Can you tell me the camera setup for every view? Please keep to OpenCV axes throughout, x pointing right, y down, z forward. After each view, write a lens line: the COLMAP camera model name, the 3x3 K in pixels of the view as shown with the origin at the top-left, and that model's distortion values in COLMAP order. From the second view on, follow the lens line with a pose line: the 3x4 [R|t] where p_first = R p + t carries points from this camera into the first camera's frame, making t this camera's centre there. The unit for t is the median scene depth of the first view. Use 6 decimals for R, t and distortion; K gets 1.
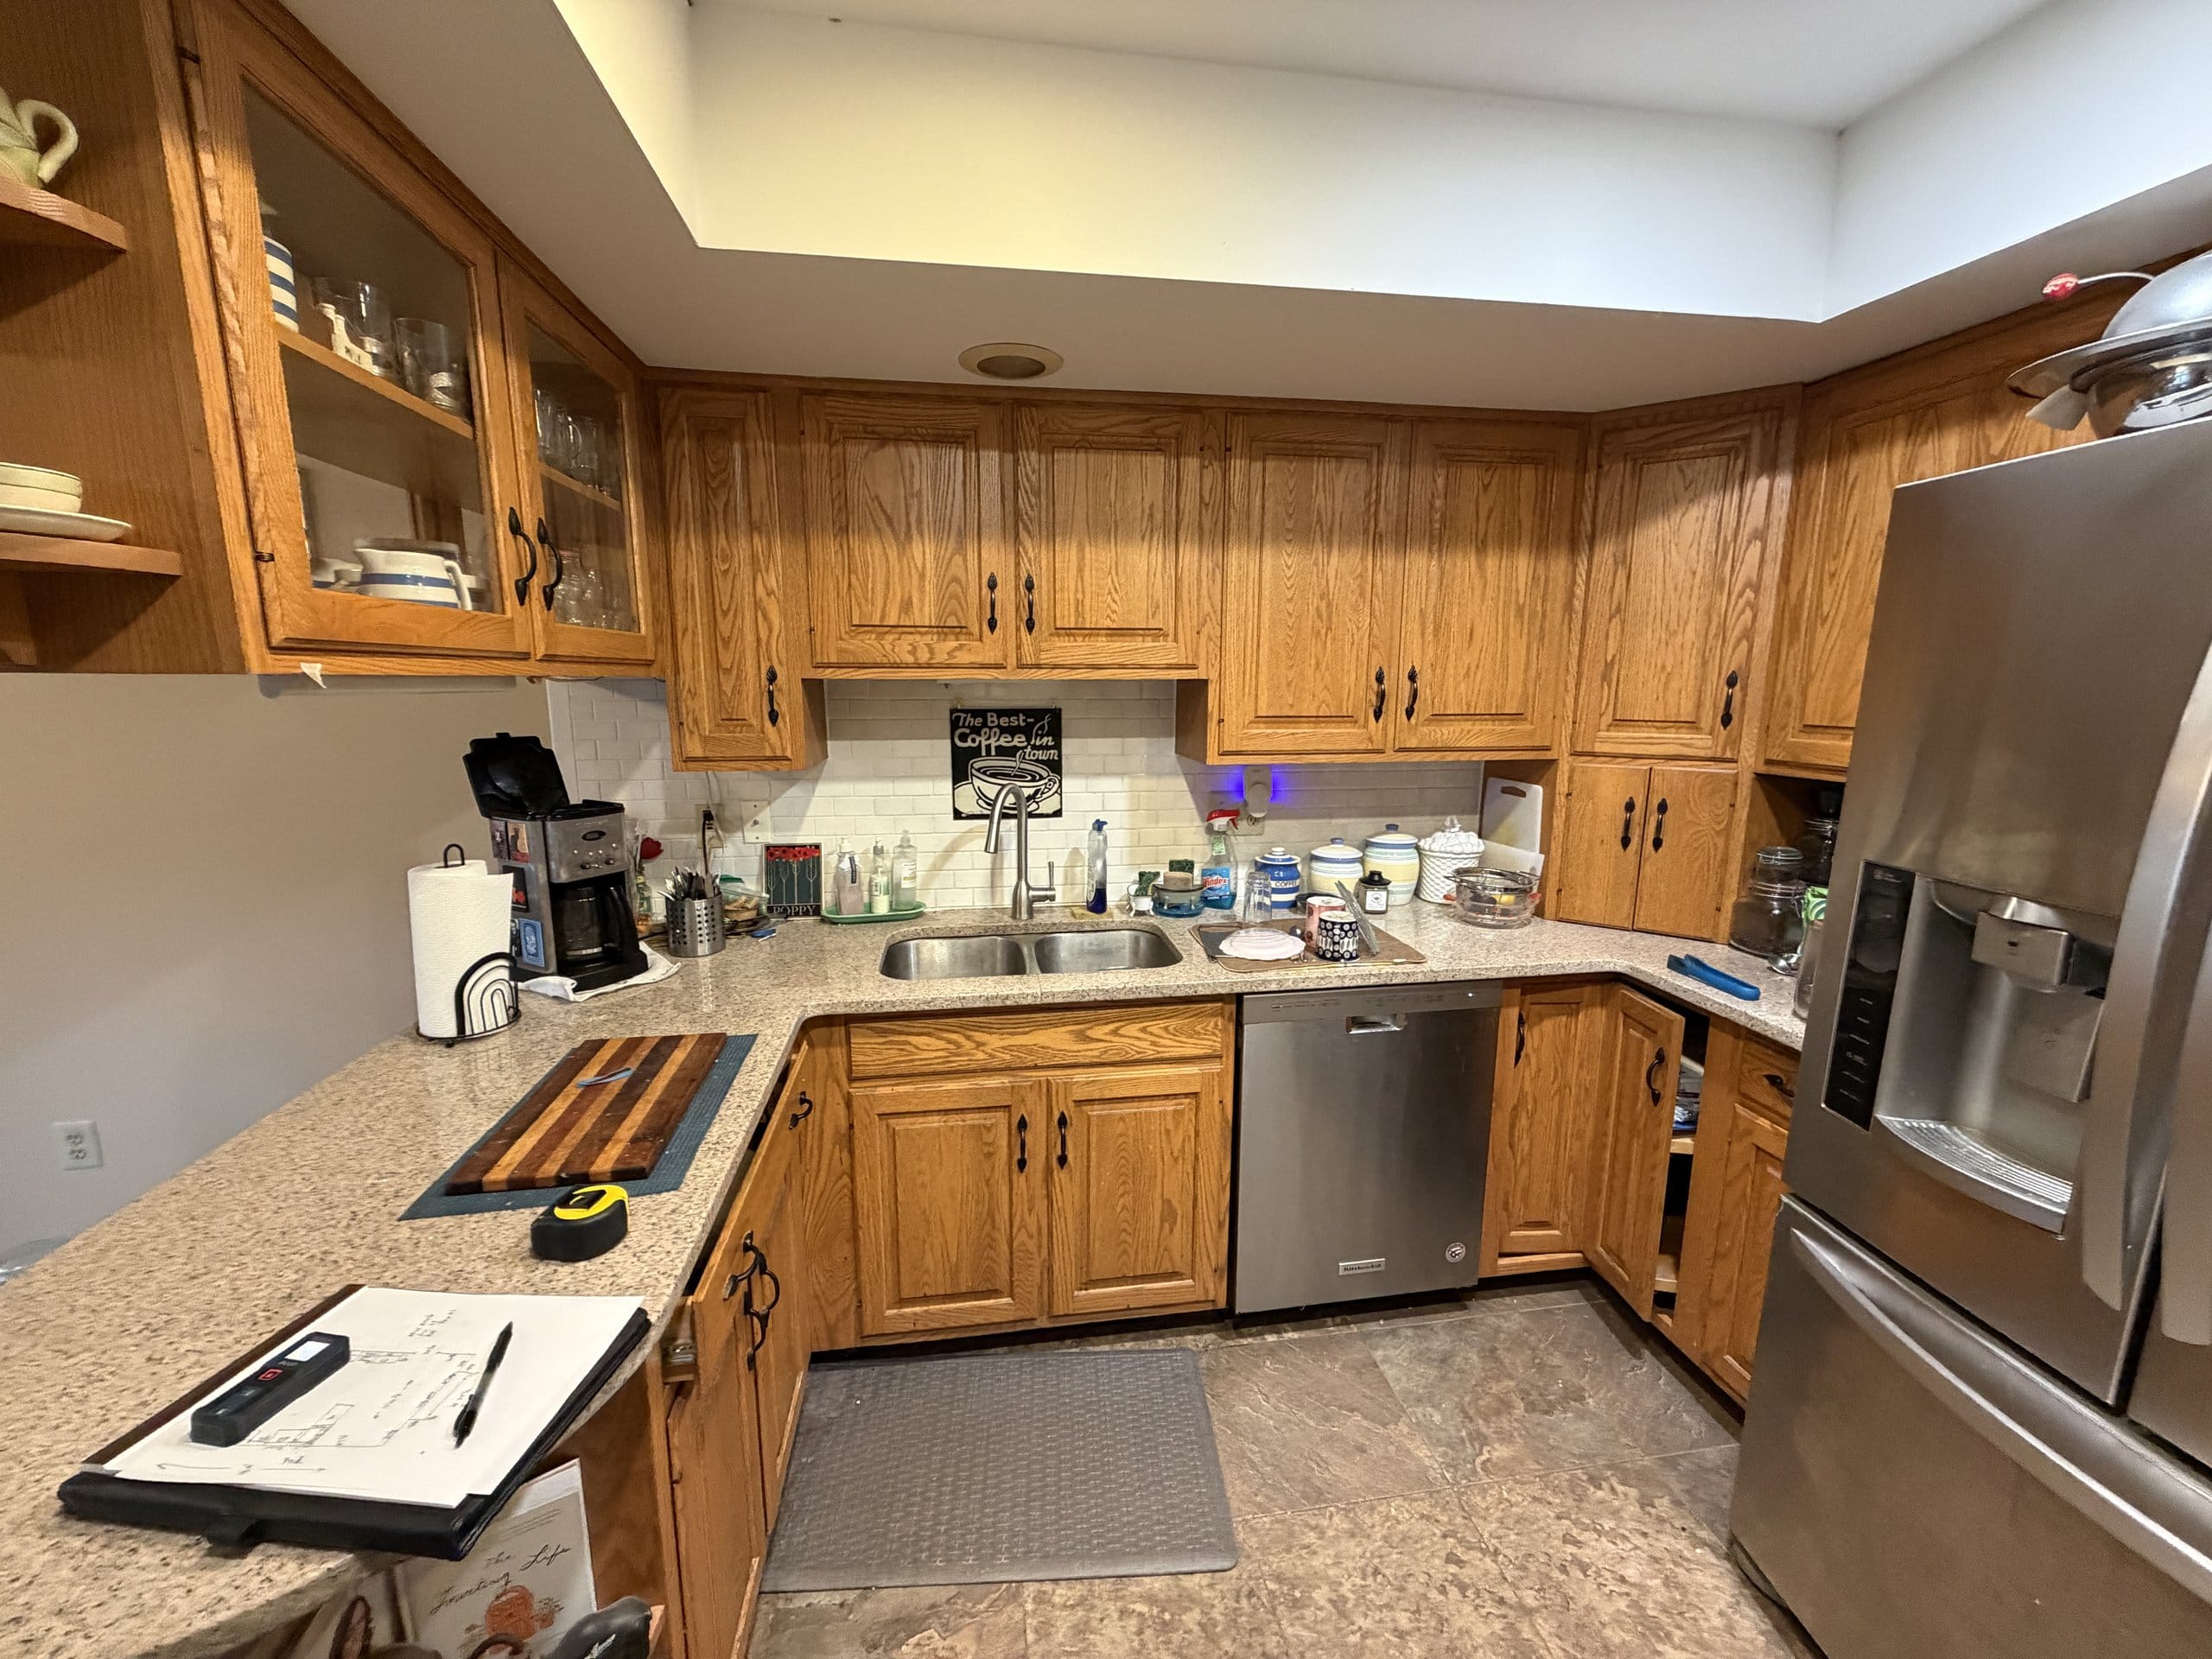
lens RADIAL K [[879.2, 0, 1097.4], [0, 879.2, 832.0], [0, 0, 1]] dist [0.000697, -0.000025]
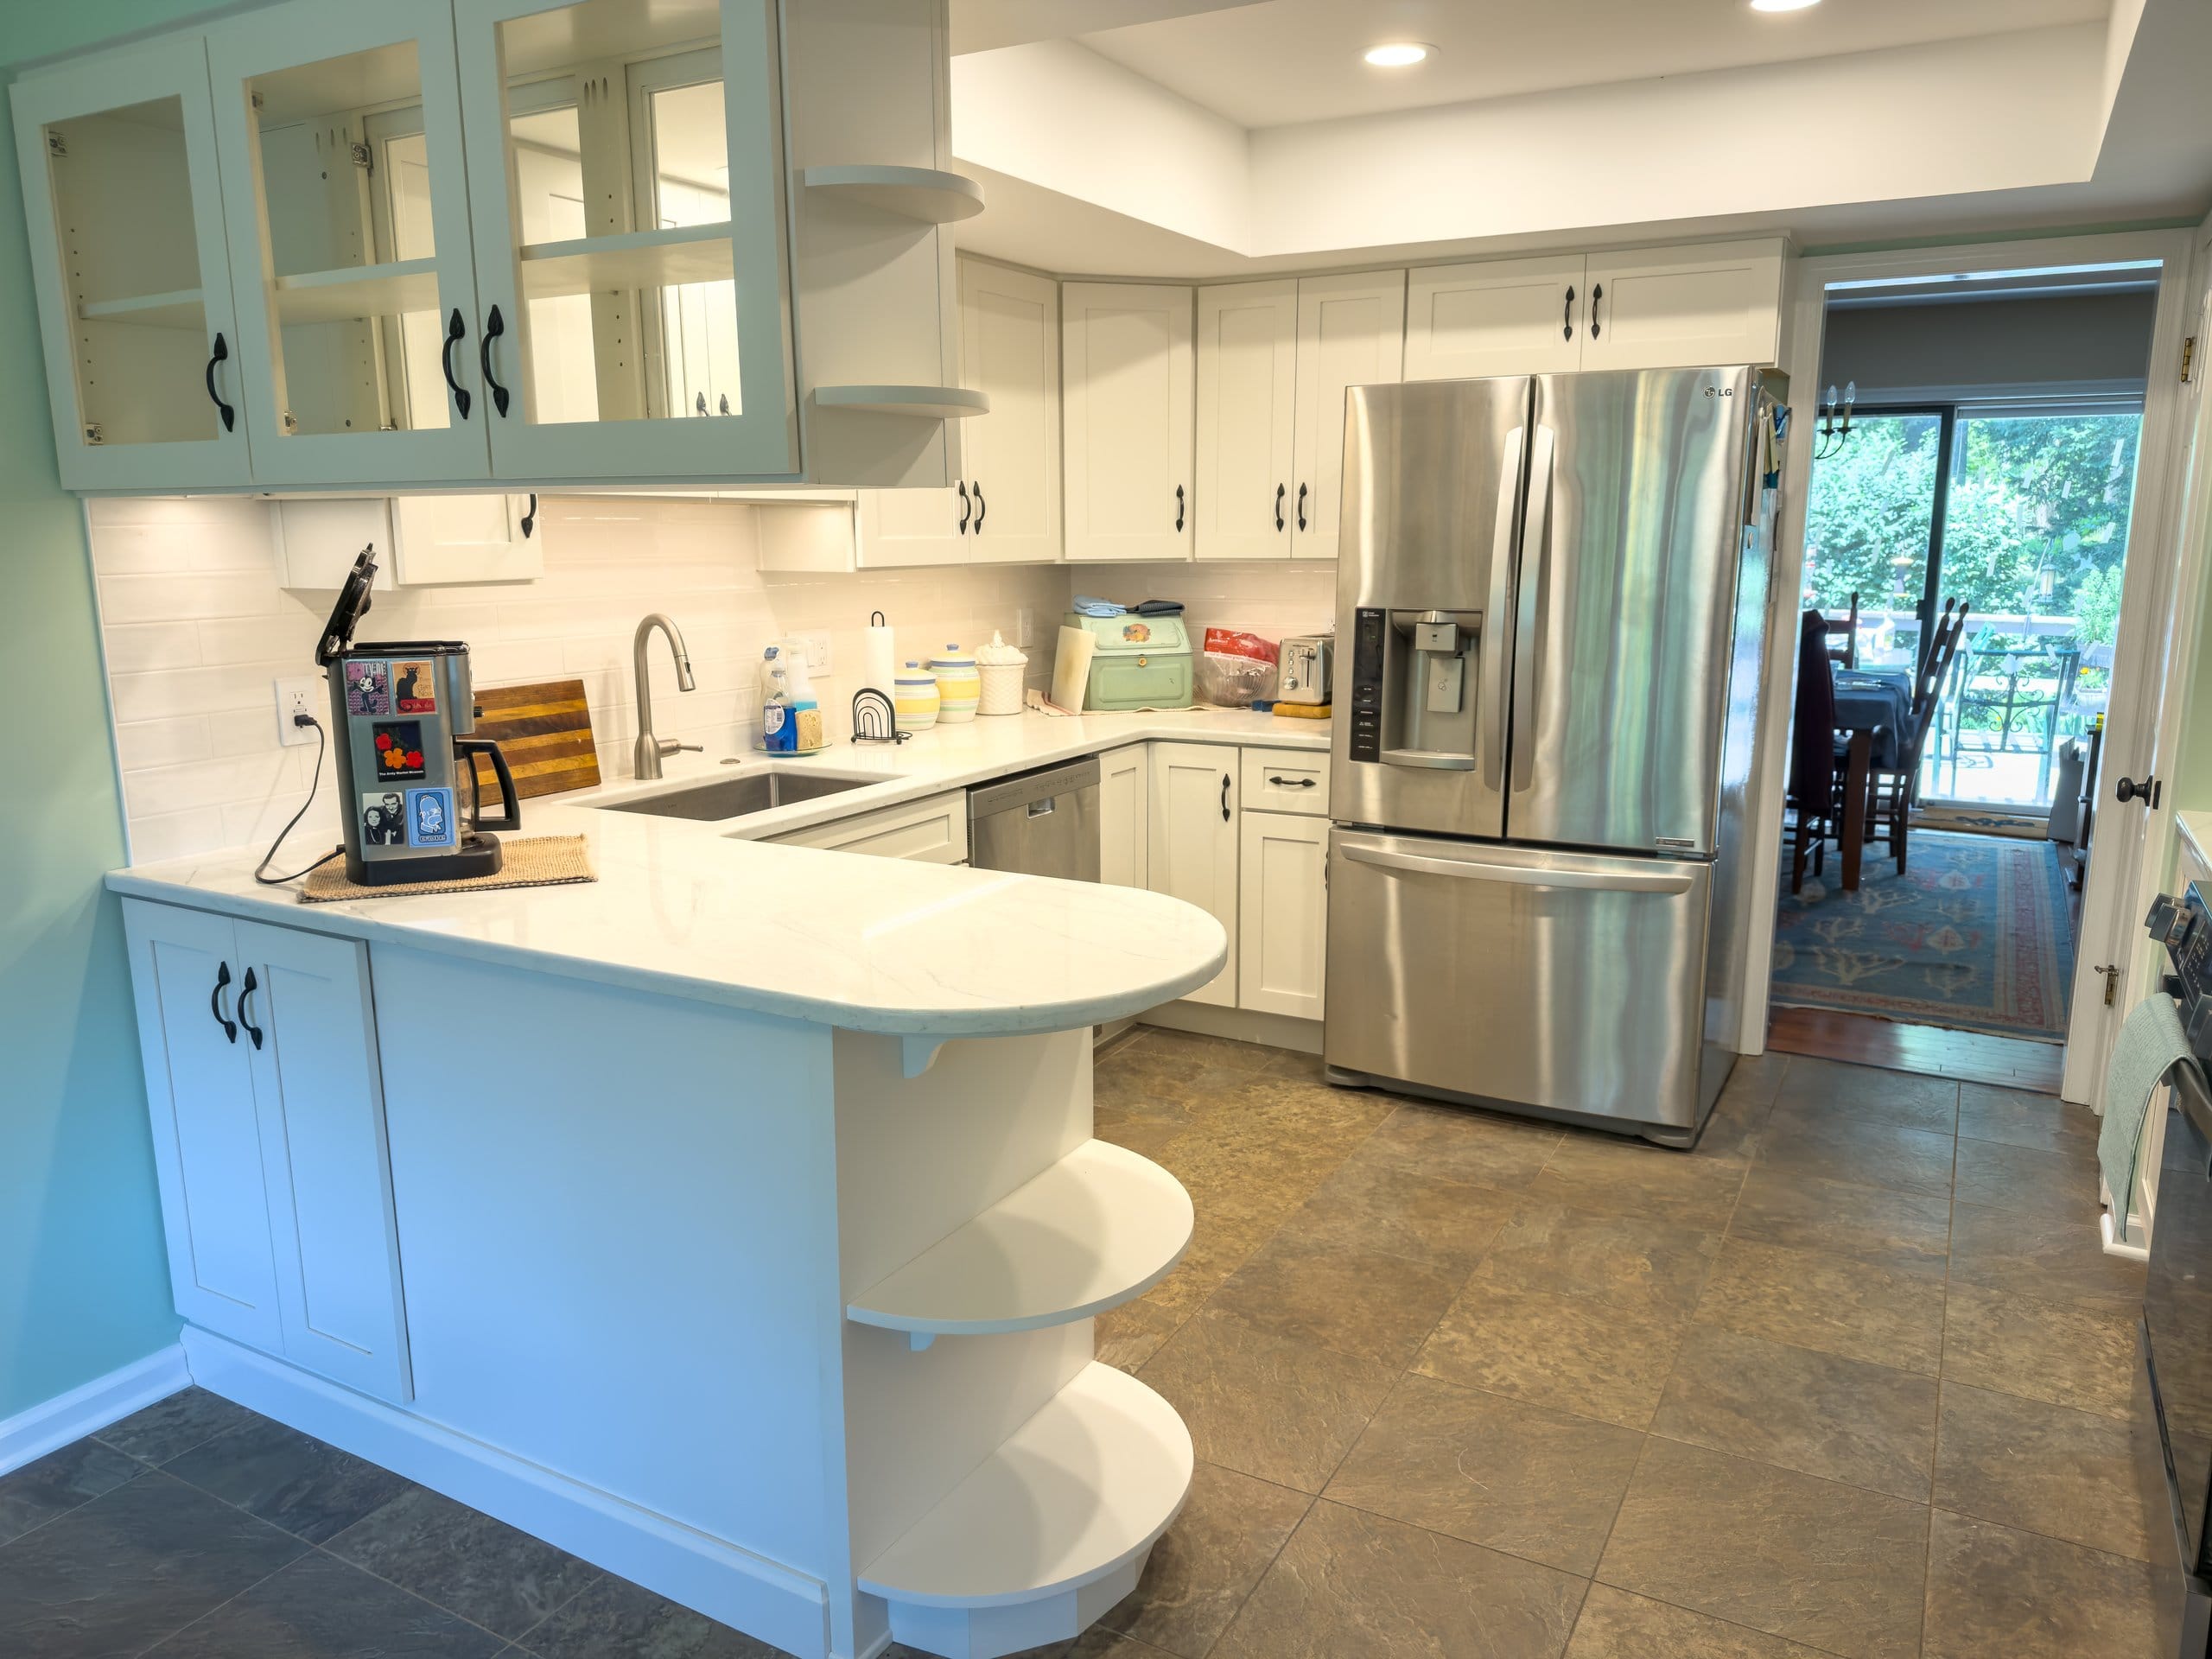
lens RADIAL K [[1551.1, 0, 1108.8], [0, 1551.1, 836.2], [0, 0, 1]] dist [0.076755, -0.105339]
pose [[0.610578, -0.161890, 0.775233, -1.181576], [0.142641, 0.985355, 0.093425, 0.077001], [-0.779004, 0.053537, 0.624729, -0.313315]]
